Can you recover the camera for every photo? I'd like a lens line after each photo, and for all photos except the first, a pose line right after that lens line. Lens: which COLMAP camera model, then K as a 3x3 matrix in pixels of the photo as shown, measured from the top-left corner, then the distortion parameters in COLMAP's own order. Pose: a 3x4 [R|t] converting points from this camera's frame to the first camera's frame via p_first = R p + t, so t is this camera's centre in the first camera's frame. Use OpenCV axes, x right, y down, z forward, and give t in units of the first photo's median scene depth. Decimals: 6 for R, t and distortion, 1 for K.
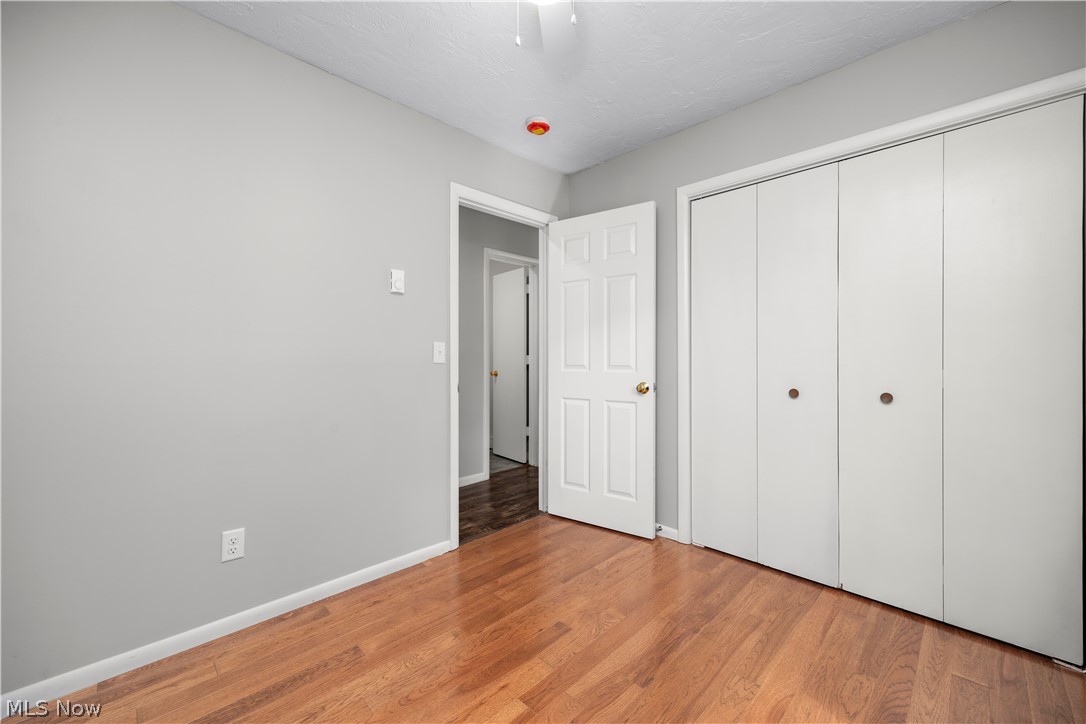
lens RADIAL K [[425.2, 0, 551.1], [0, 425.2, 364.4], [0, 0, 1]] dist [-0.000619, -0.000168]
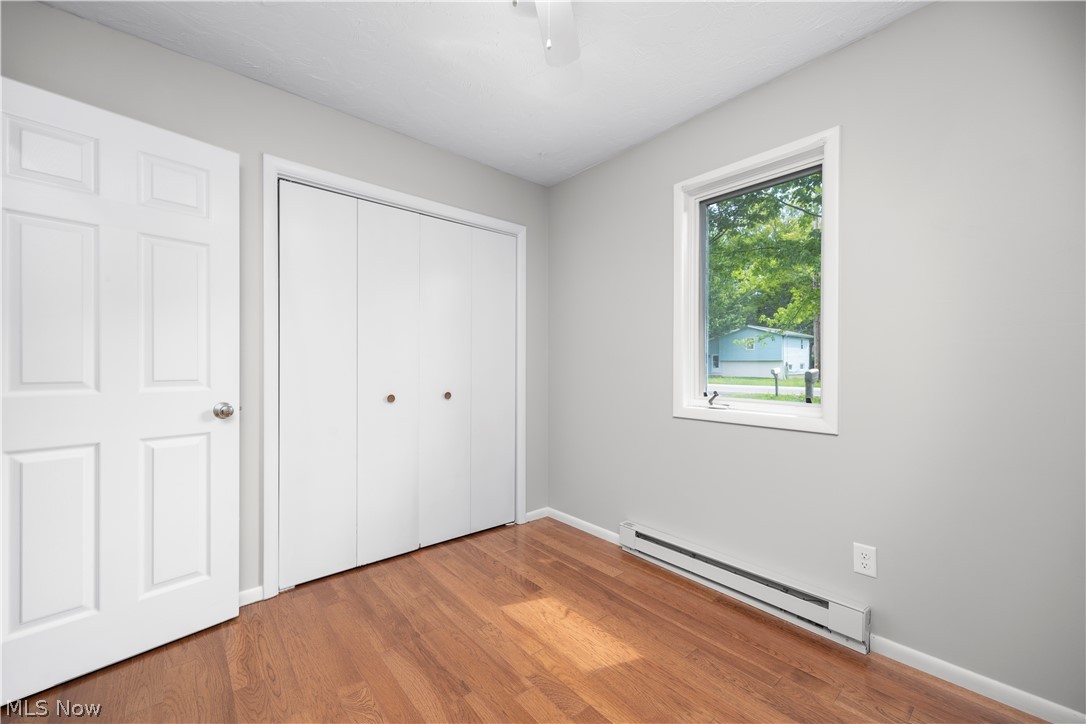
lens RADIAL K [[419.8, 0, 544.2], [0, 419.8, 366.7], [0, 0, 1]] dist [-0.000116, -0.000017]
pose [[0.086392, 0.000446, 0.996261, -0.575606], [0.011981, 0.999927, -0.001486, -0.011988], [-0.996189, 0.012064, 0.086380, 0.540562]]
